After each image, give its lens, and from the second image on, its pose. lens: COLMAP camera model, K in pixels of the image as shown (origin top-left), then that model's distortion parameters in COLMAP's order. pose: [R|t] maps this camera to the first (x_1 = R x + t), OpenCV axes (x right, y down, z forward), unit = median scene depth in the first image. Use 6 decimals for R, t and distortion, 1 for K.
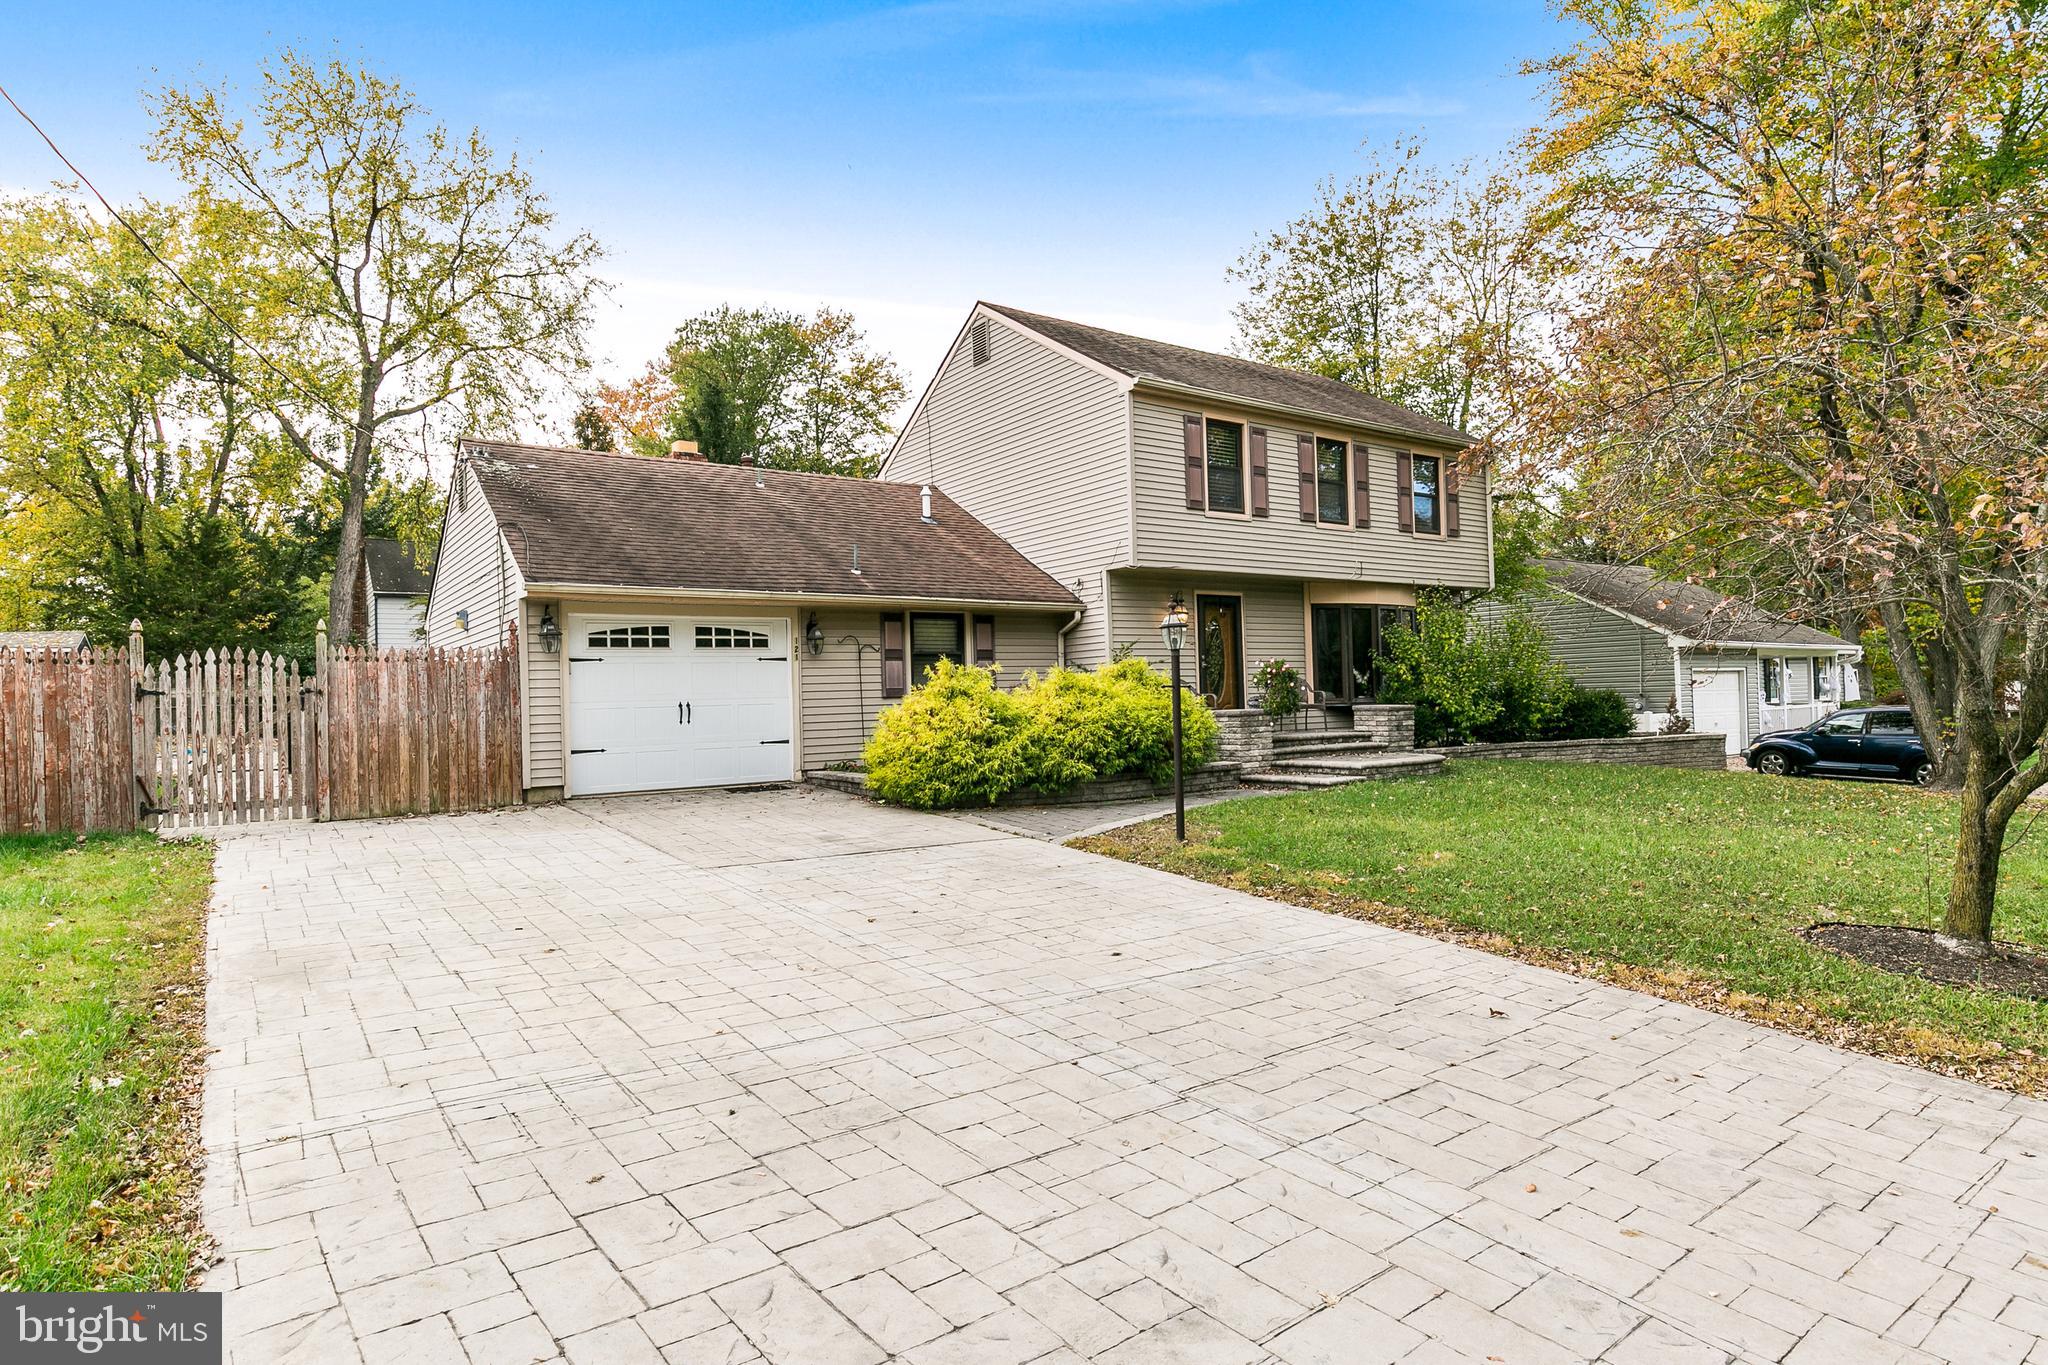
lens RADIAL K [[1107.4, 0, 1020.8], [0, 1107.4, 690.3], [0, 0, 1]] dist [0.001326, 0.000243]
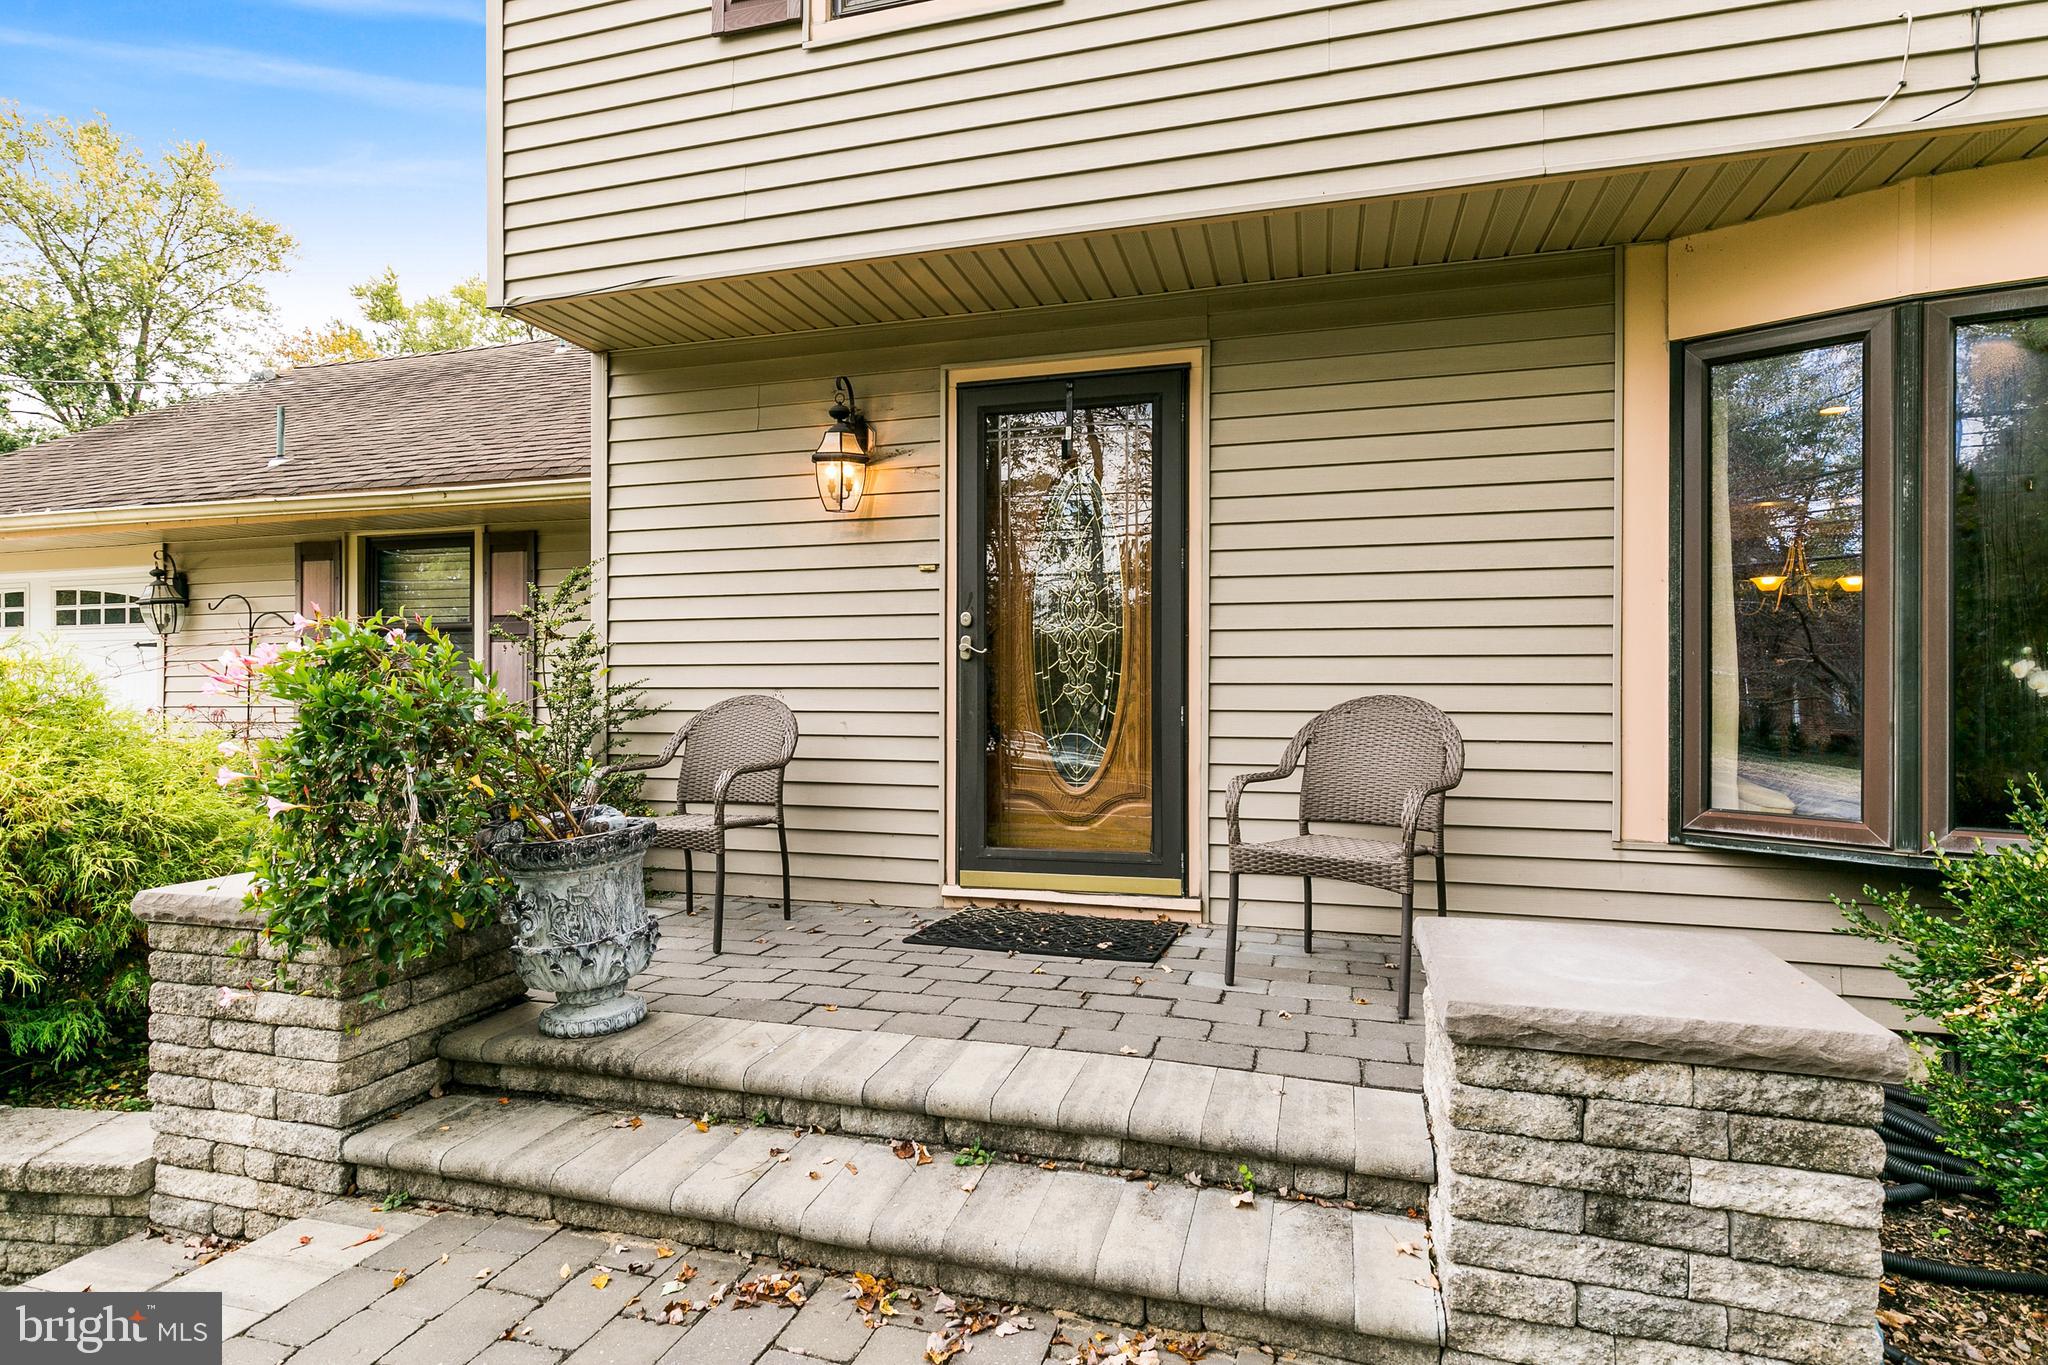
lens RADIAL K [[1003.0, 0, 1036.5], [0, 1003.0, 686.3], [0, 0, 1]] dist [0.000773, -0.000357]
pose [[0.638160, 0.011929, -0.769811, 0.406735], [-0.017563, 0.999845, 0.000935, -0.014899], [0.769703, 0.012924, 0.638271, 0.969847]]
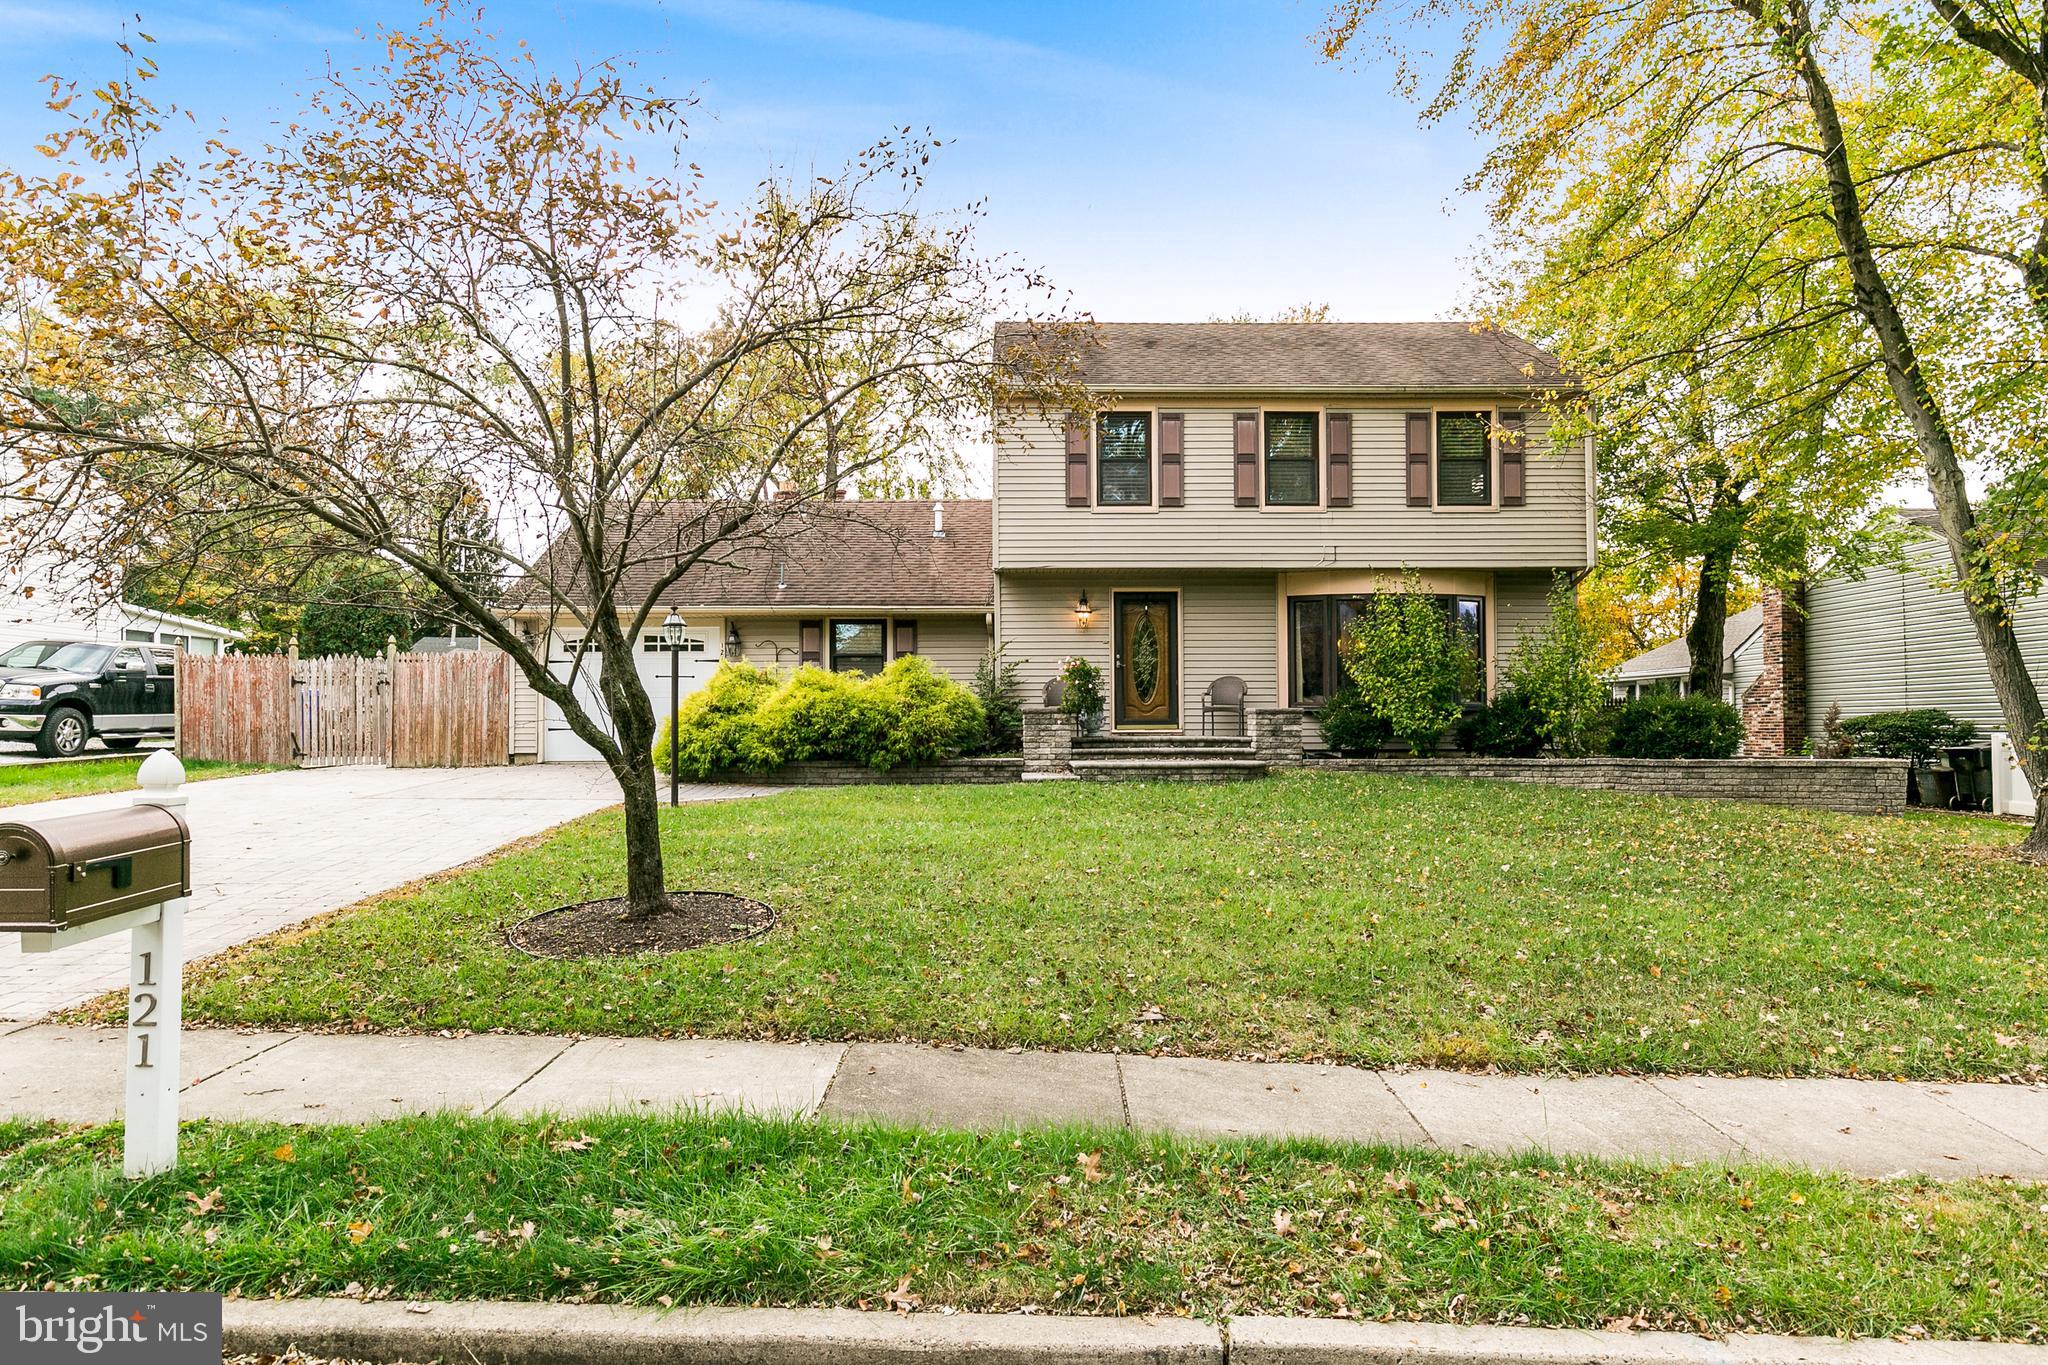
lens RADIAL K [[1107.4, 0, 1020.8], [0, 1107.4, 690.3], [0, 0, 1]] dist [0.001326, 0.000243]
pose [[0.829752, 0.004805, -0.558111, 0.718266], [-0.012025, 0.999885, -0.009271, 0.011612], [0.558003, 0.014404, 0.829714, 0.163826]]
